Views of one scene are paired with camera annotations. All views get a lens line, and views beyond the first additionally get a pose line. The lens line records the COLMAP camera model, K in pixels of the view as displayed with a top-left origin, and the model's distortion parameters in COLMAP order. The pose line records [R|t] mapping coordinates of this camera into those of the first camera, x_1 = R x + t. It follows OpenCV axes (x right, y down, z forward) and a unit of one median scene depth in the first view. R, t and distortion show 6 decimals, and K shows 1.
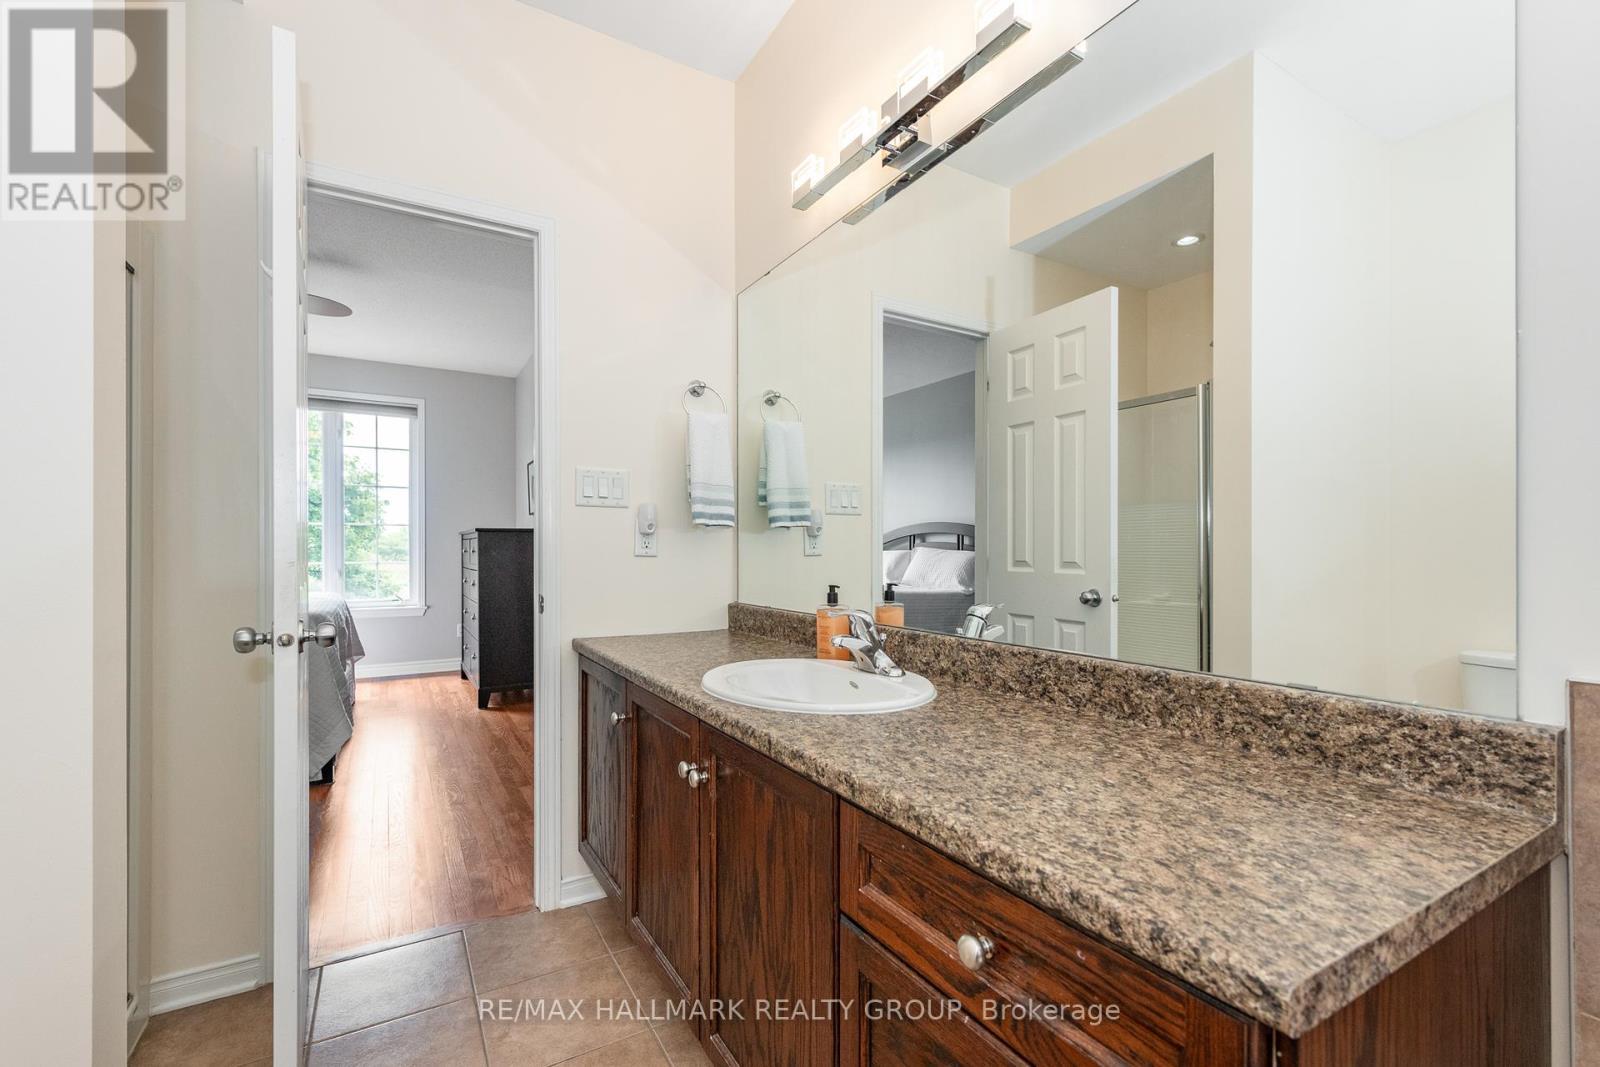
lens RADIAL K [[656.3, 0, 748.2], [0, 656.3, 551.1], [0, 0, 1]] dist [0.018673, -0.001823]
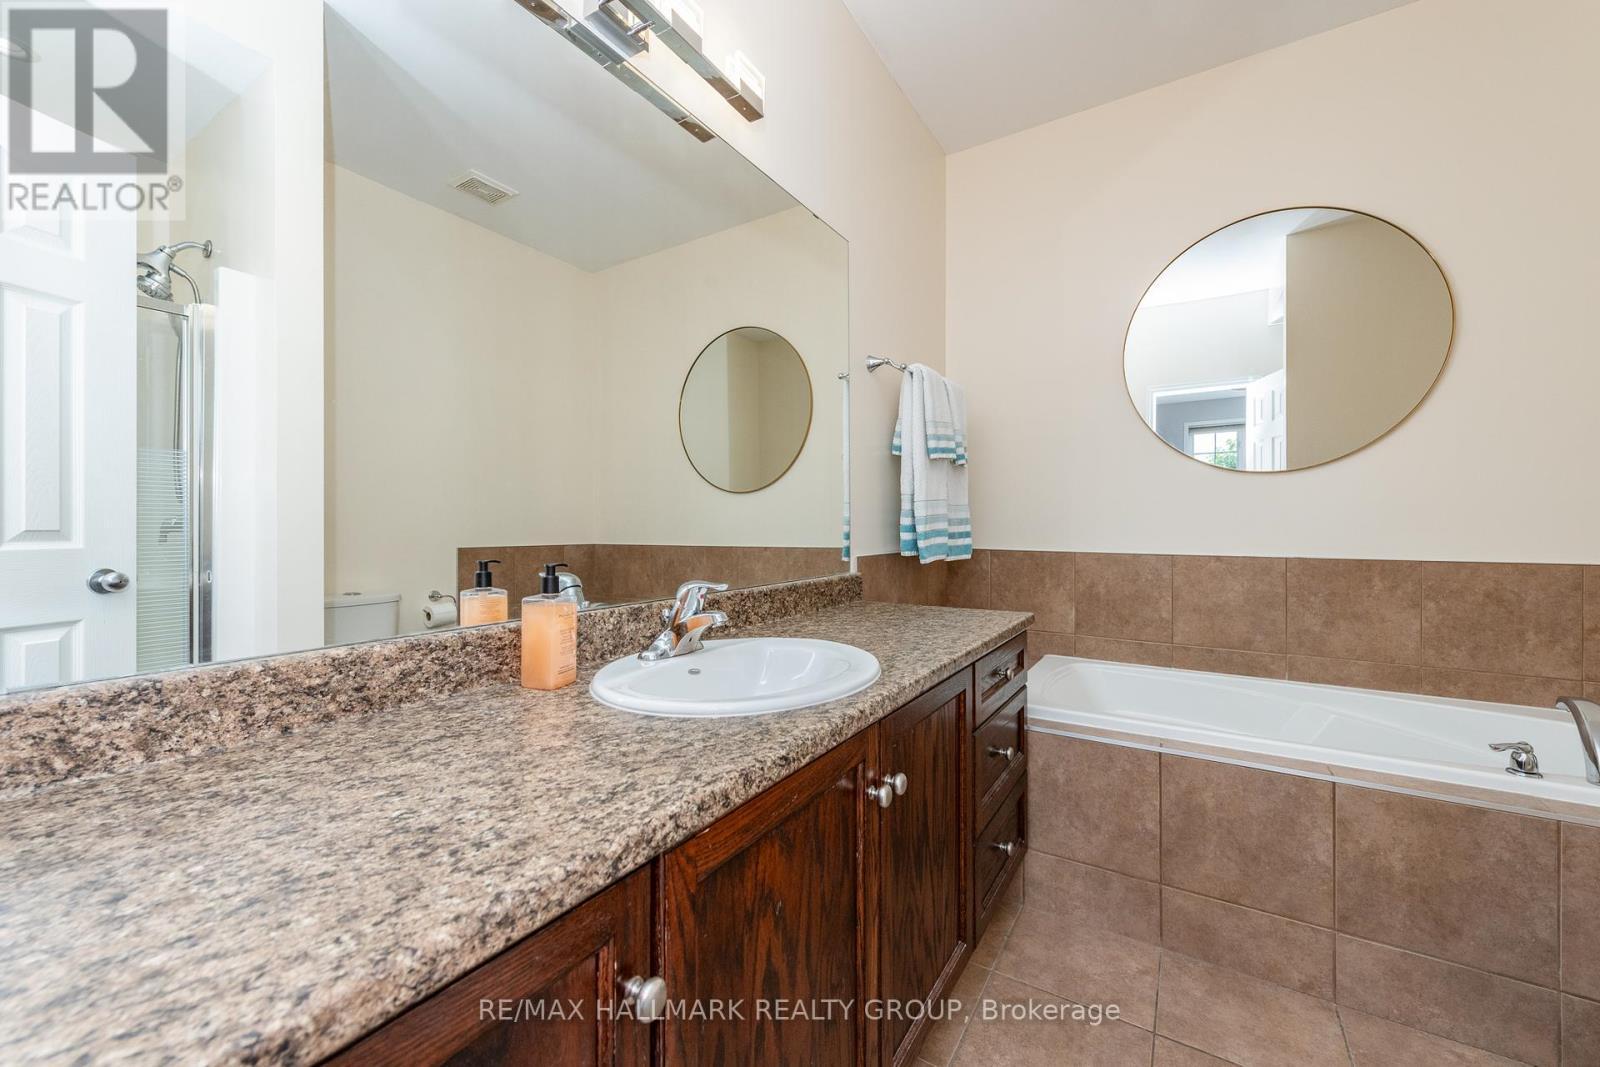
lens RADIAL K [[634.5, 0, 797.1], [0, 634.5, 531.0], [0, 0, 1]] dist [0.008318, -0.001666]
pose [[-0.483597, -0.000473, 0.875291, -0.377974], [0.004486, 0.999985, 0.003019, 0.038865], [-0.875280, 0.005387, -0.483587, 0.995242]]
